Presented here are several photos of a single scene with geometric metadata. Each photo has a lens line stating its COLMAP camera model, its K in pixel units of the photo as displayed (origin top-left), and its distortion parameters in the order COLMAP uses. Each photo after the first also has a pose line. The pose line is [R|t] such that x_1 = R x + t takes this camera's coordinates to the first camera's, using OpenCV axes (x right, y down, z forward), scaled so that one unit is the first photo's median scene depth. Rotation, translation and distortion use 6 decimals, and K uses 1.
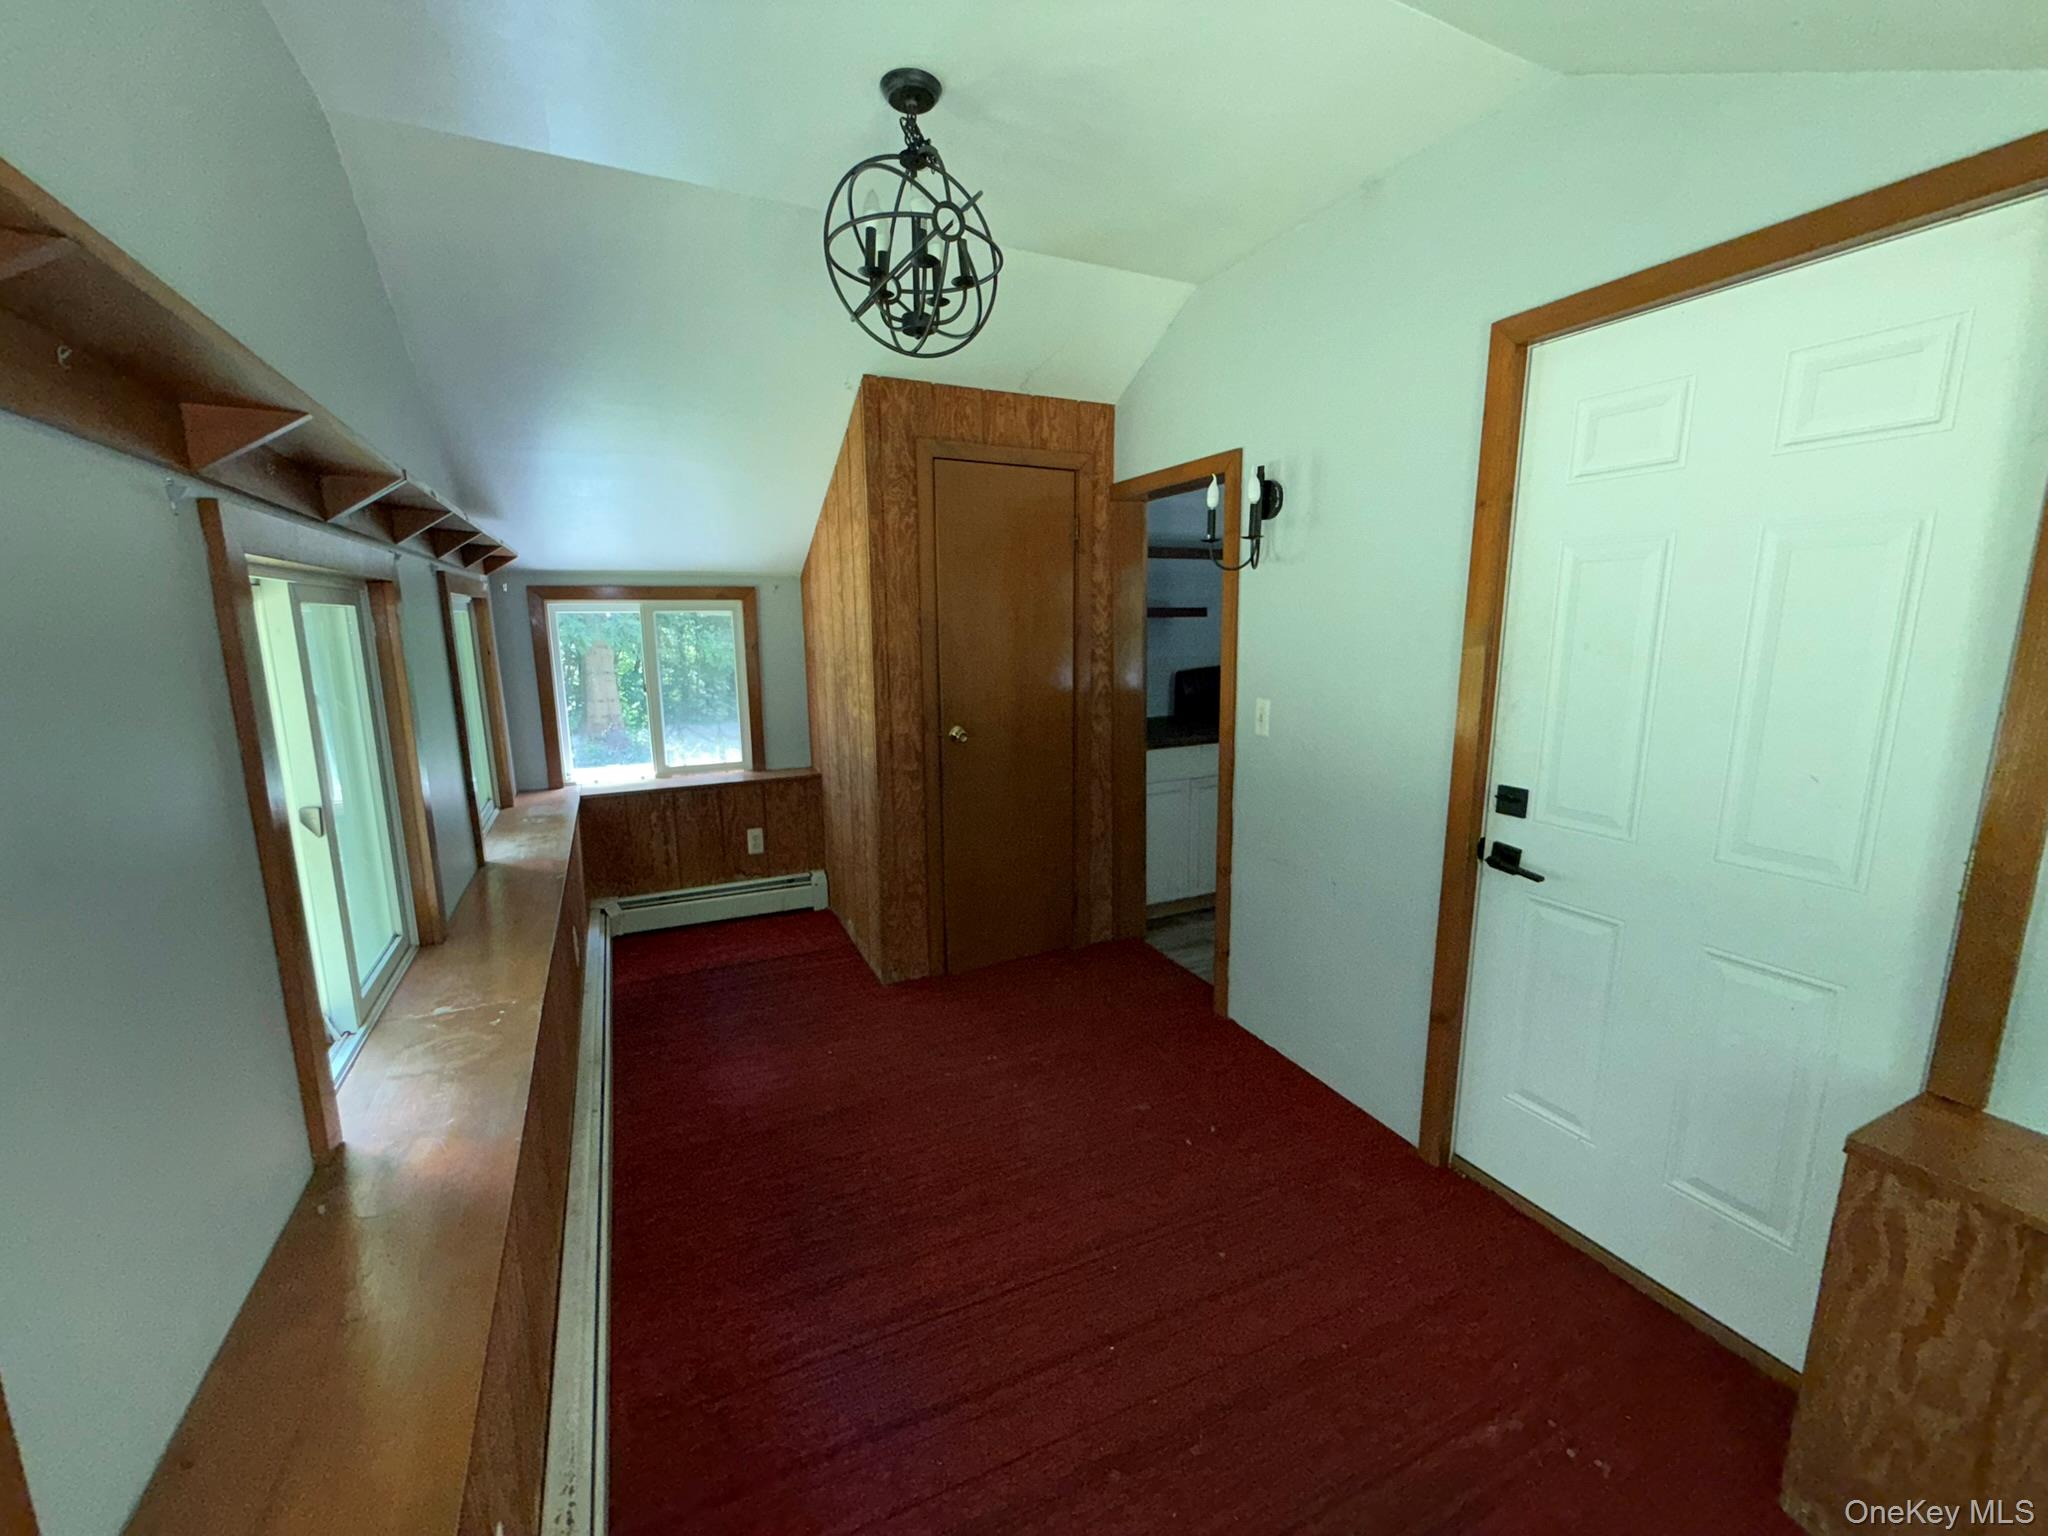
lens RADIAL K [[812.5, 0, 1015.1], [0, 812.5, 765.7], [0, 0, 1]] dist [-0.002615, 0.001562]
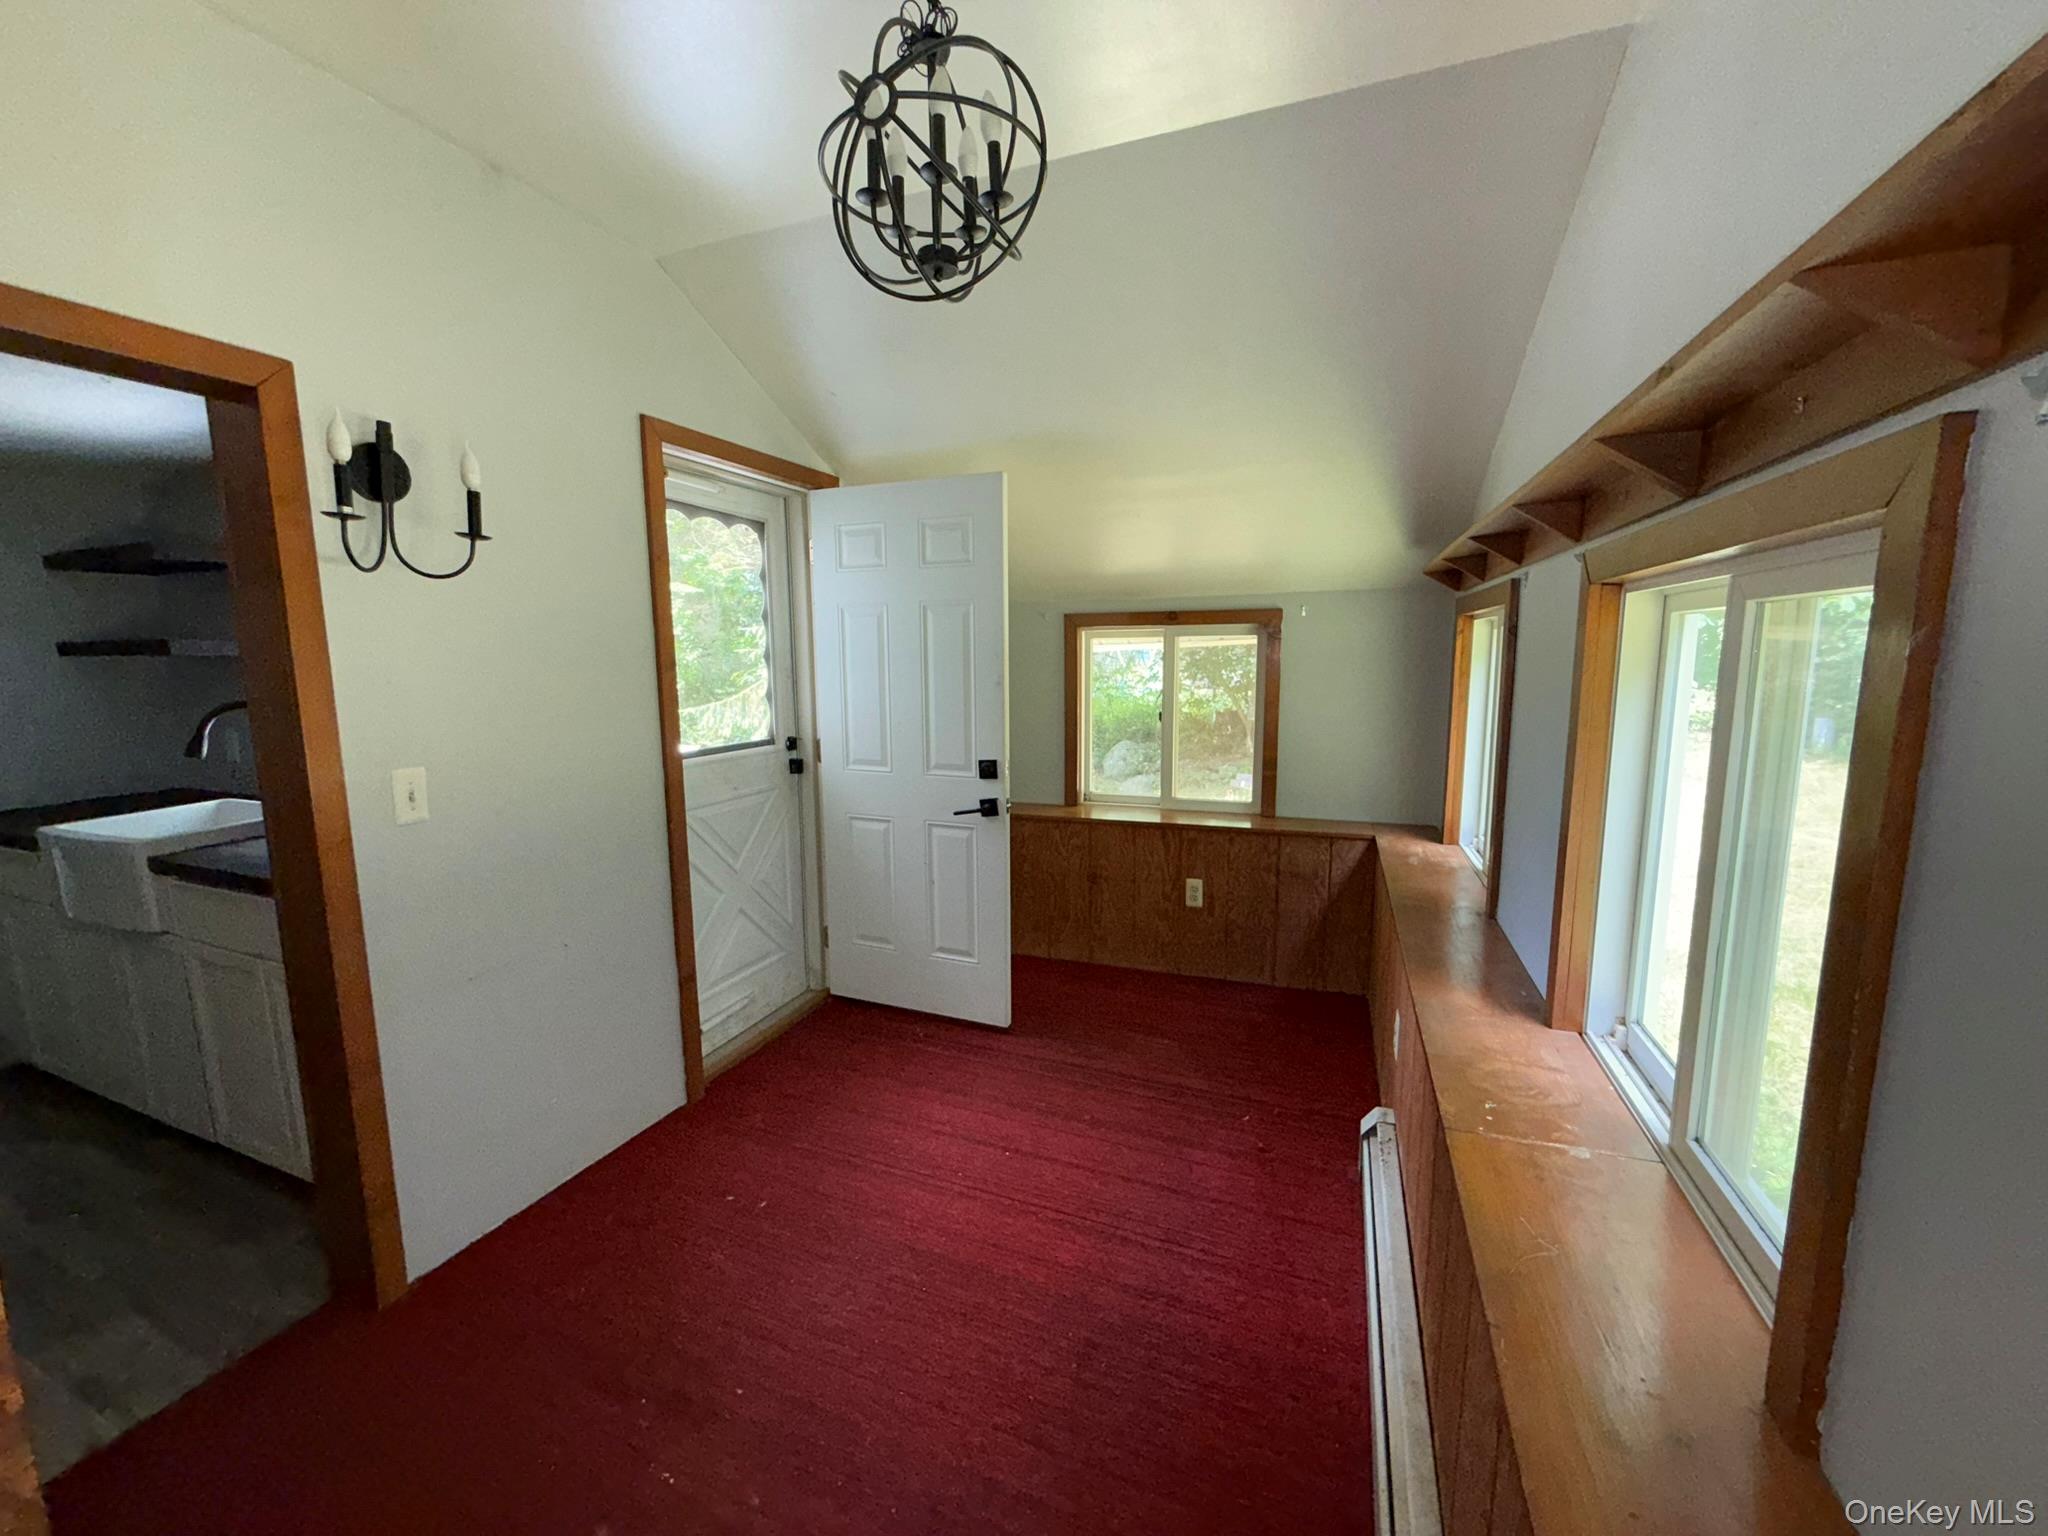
lens RADIAL K [[812.5, 0, 1015.2], [0, 812.5, 761.5], [0, 0, 1]] dist [-0.002615, 0.001562]
pose [[-0.675525, -0.089013, 0.731944, -0.753355], [0.142712, 0.958131, 0.248231, -0.260323], [-0.723394, 0.272144, -0.634538, 1.514573]]
